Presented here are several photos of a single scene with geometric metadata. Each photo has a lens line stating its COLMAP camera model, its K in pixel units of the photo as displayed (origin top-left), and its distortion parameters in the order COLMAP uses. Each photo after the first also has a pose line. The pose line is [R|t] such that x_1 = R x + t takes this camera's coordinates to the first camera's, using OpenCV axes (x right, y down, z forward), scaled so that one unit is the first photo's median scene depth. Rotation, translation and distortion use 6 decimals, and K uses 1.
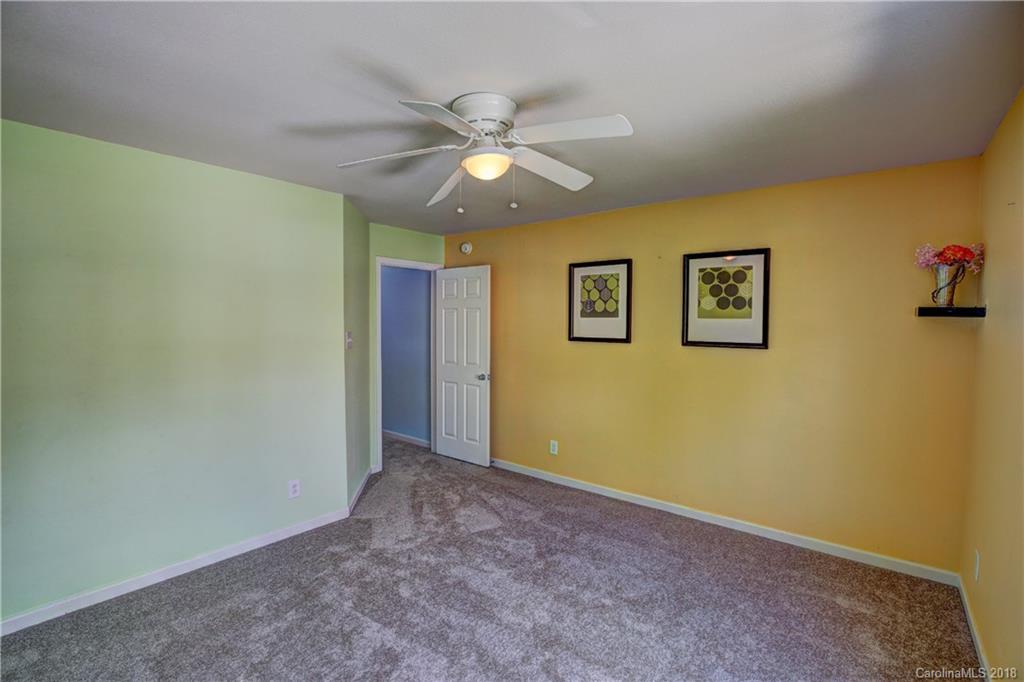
lens RADIAL K [[473.0, 0, 501.2], [0, 473.0, 340.6], [0, 0, 1]] dist [-0.027614, 0.000584]
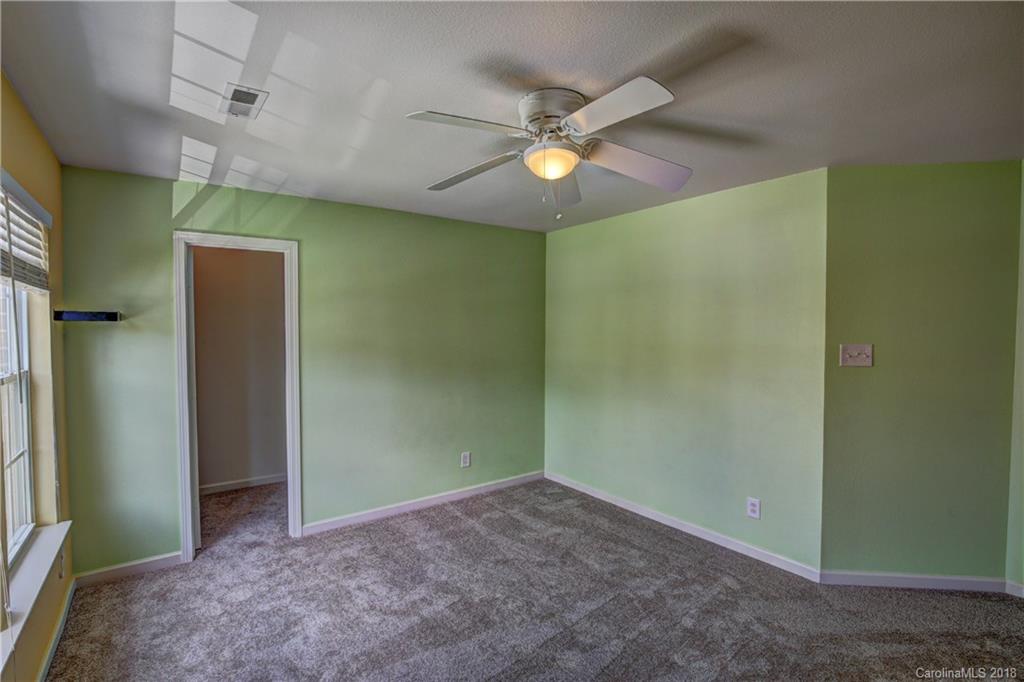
lens RADIAL K [[473.0, 0, 501.2], [0, 473.0, 340.6], [0, 0, 1]] dist [-0.027614, 0.000584]
pose [[-0.243370, 0.021433, -0.969697, 0.576526], [-0.046497, 0.998349, 0.033736, -0.024749], [0.968818, 0.053298, -0.241972, 0.717767]]
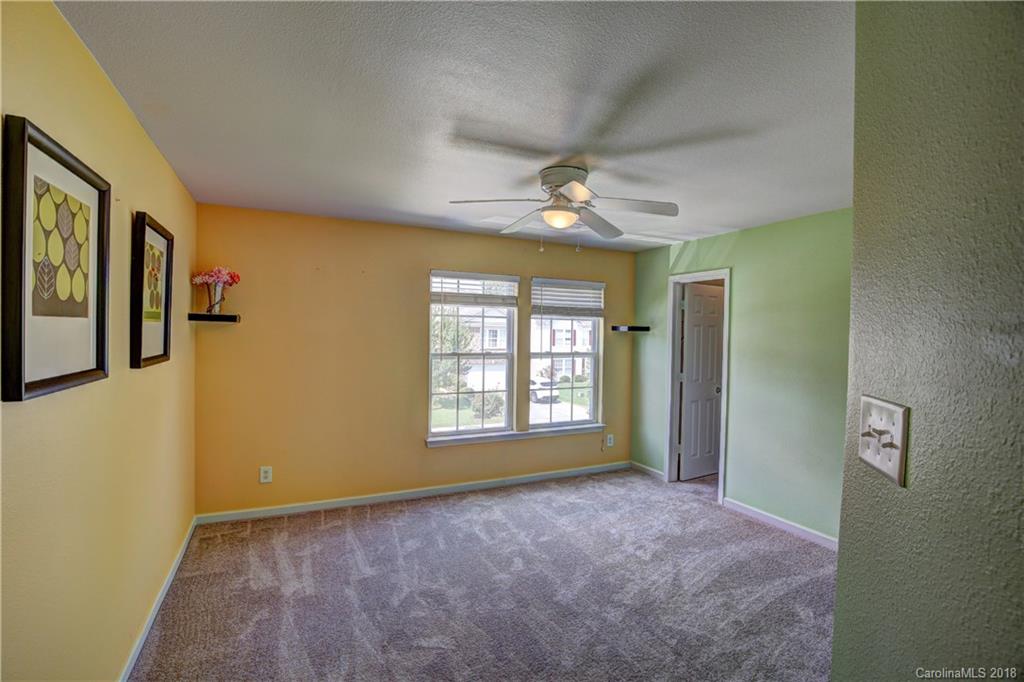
lens RADIAL K [[473.0, 0, 501.2], [0, 473.0, 340.6], [0, 0, 1]] dist [-0.027614, 0.000584]
pose [[-0.904766, -0.030980, 0.424780, -0.282326], [-0.003712, 0.997887, 0.064871, -0.067095], [-0.425892, 0.057117, -0.902969, 1.441231]]
